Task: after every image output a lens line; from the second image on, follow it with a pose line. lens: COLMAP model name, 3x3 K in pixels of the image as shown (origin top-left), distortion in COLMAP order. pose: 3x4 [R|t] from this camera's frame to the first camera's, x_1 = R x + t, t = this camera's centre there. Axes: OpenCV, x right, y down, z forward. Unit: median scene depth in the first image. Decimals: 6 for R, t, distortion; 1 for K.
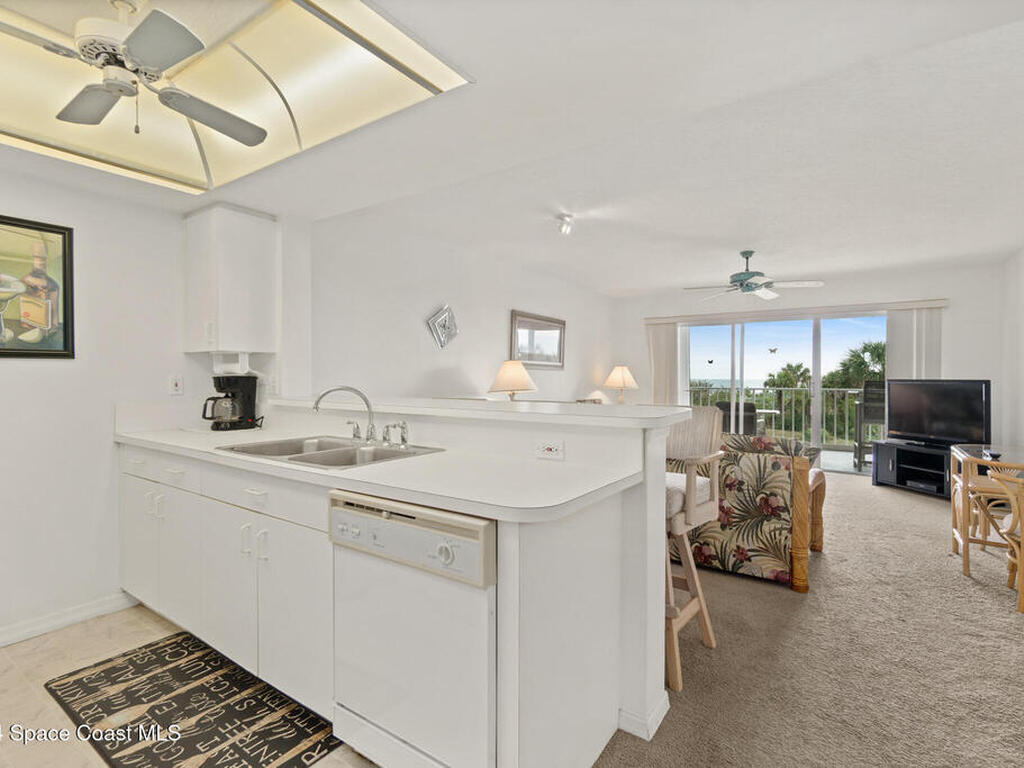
lens RADIAL K [[511.7, 0, 513.1], [0, 511.7, 378.0], [0, 0, 1]] dist [-0.002274, 0.000474]
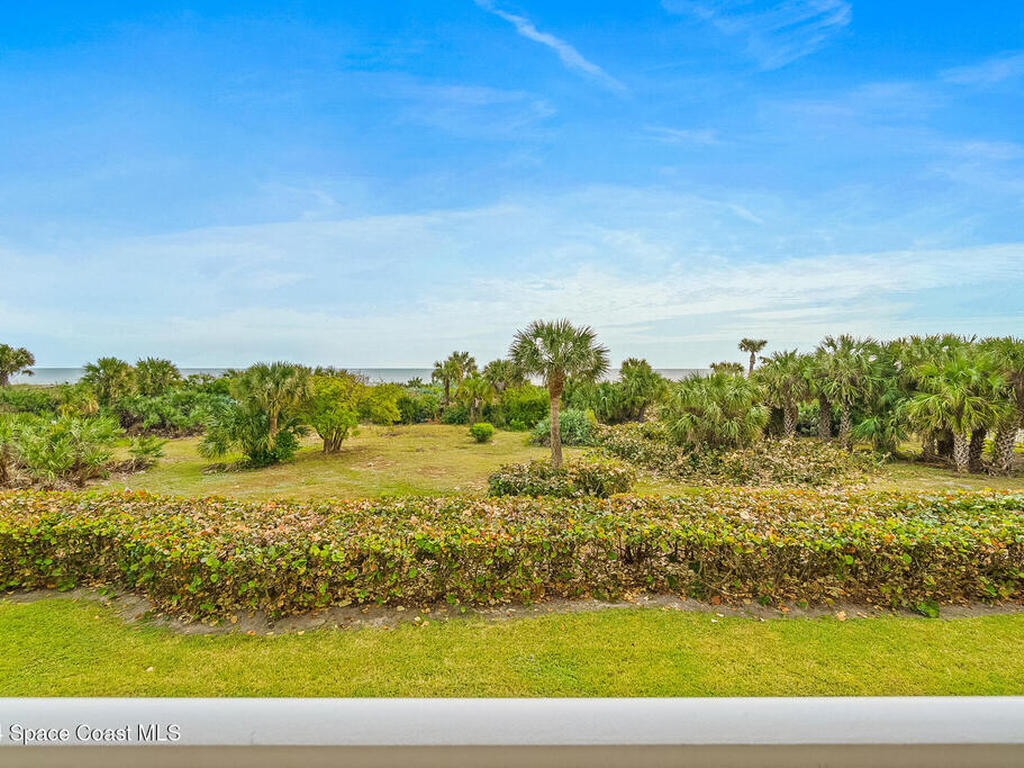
lens RADIAL K [[492.7, 0, 514.2], [0, 492.7, 381.5], [0, 0, 1]] dist [-0.001389, -0.000211]
pose [[0.818521, -0.019206, 0.574156, 0.976484], [0.002487, 0.999550, 0.029891, -0.015841], [-0.574472, -0.023039, 0.818200, 1.789643]]
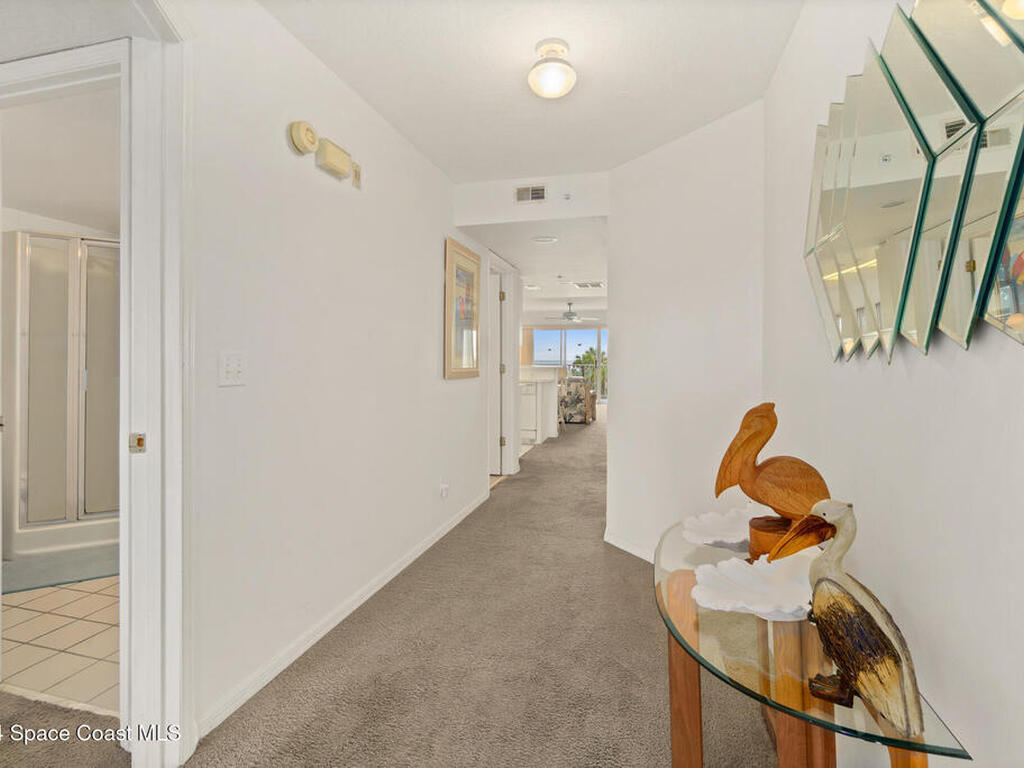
lens RADIAL K [[507.1, 0, 512.2], [0, 507.1, 367.2], [0, 0, 1]] dist [-0.001722, -0.000515]
pose [[0.943025, -0.004818, 0.332687, -0.538939], [-0.000408, 0.999878, 0.015637, 0.003854], [-0.332722, -0.014882, 0.942907, -1.051227]]
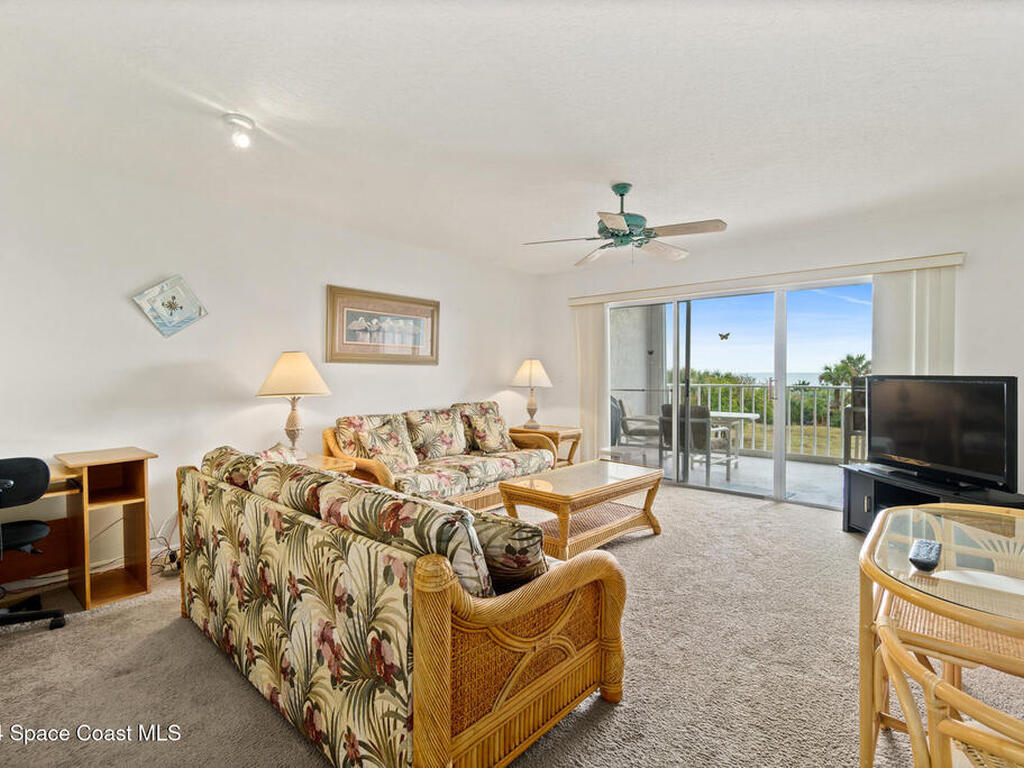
lens RADIAL K [[502.2, 0, 513.3], [0, 502.2, 380.1], [0, 0, 1]] dist [-0.002208, -0.000651]
pose [[0.993801, -0.003720, -0.111114, 0.390431], [0.005400, 0.999876, 0.014814, -0.003905], [0.111045, -0.015322, 0.993697, 0.332116]]
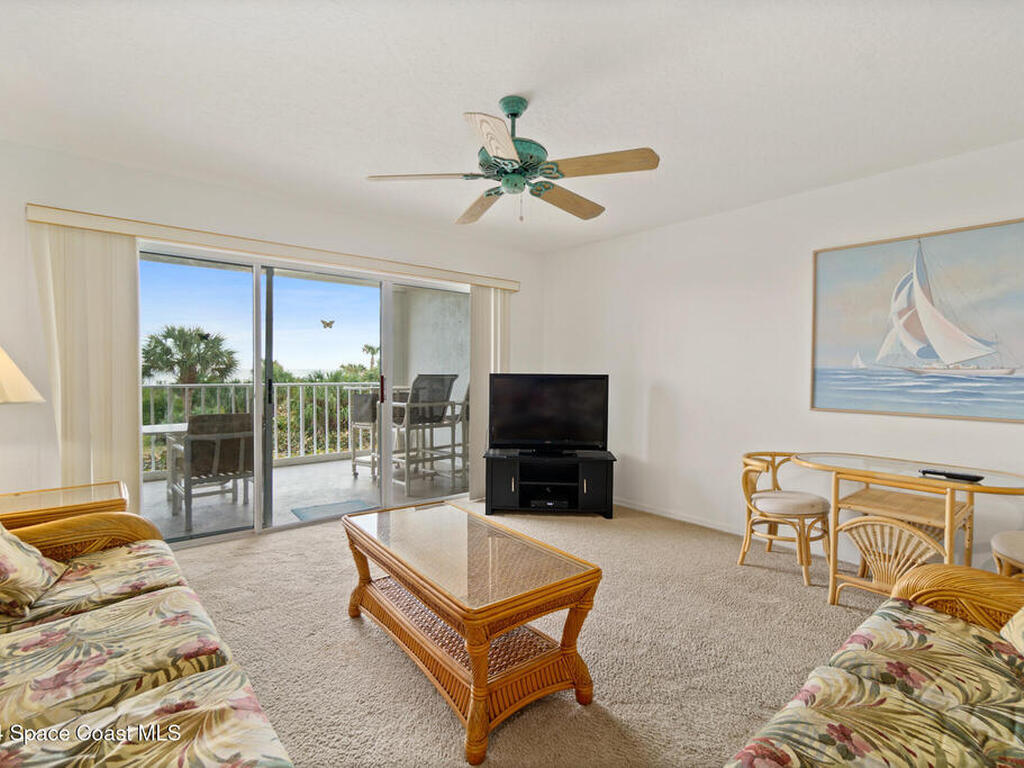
lens RADIAL K [[496.1, 0, 510.0], [0, 496.1, 380.2], [0, 0, 1]] dist [-0.001000, -0.000795]
pose [[0.264729, -0.020694, 0.964101, 0.018728], [-0.007835, 0.999691, 0.023609, -0.006260], [-0.964291, -0.013804, 0.264485, 0.884554]]
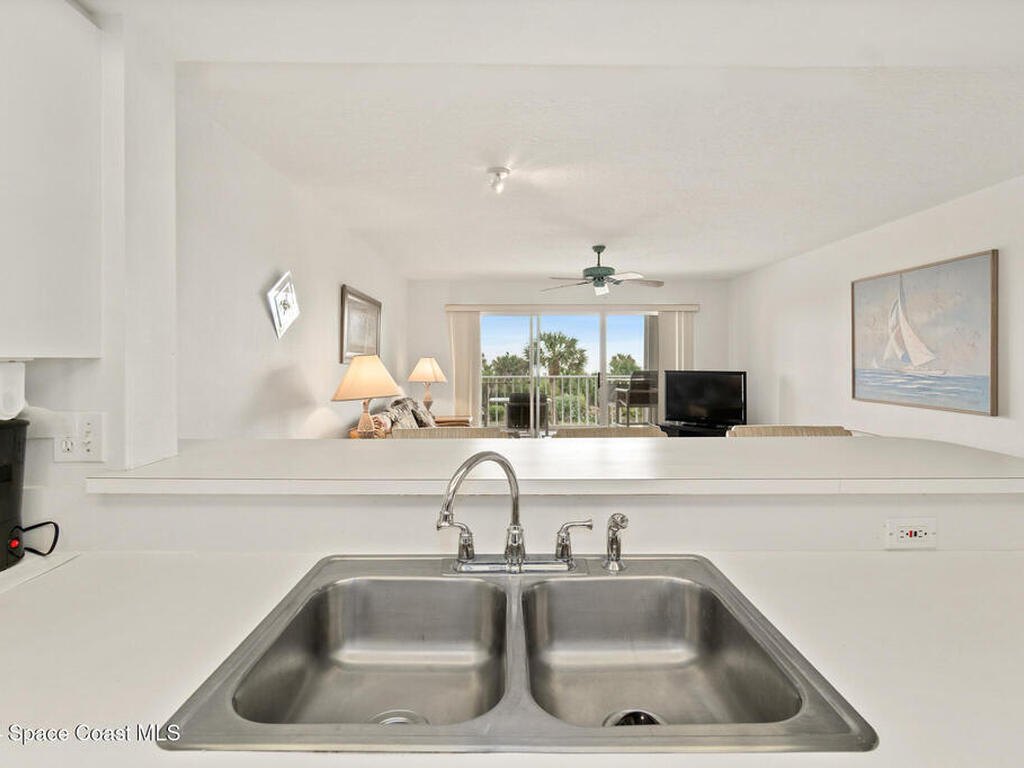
lens RADIAL K [[507.1, 0, 512.2], [0, 507.1, 367.2], [0, 0, 1]] dist [-0.001722, -0.000515]
pose [[0.819208, -0.011420, 0.573383, -0.250075], [0.003822, 0.999888, 0.014453, -0.027081], [-0.573484, -0.009648, 0.819160, 0.287567]]
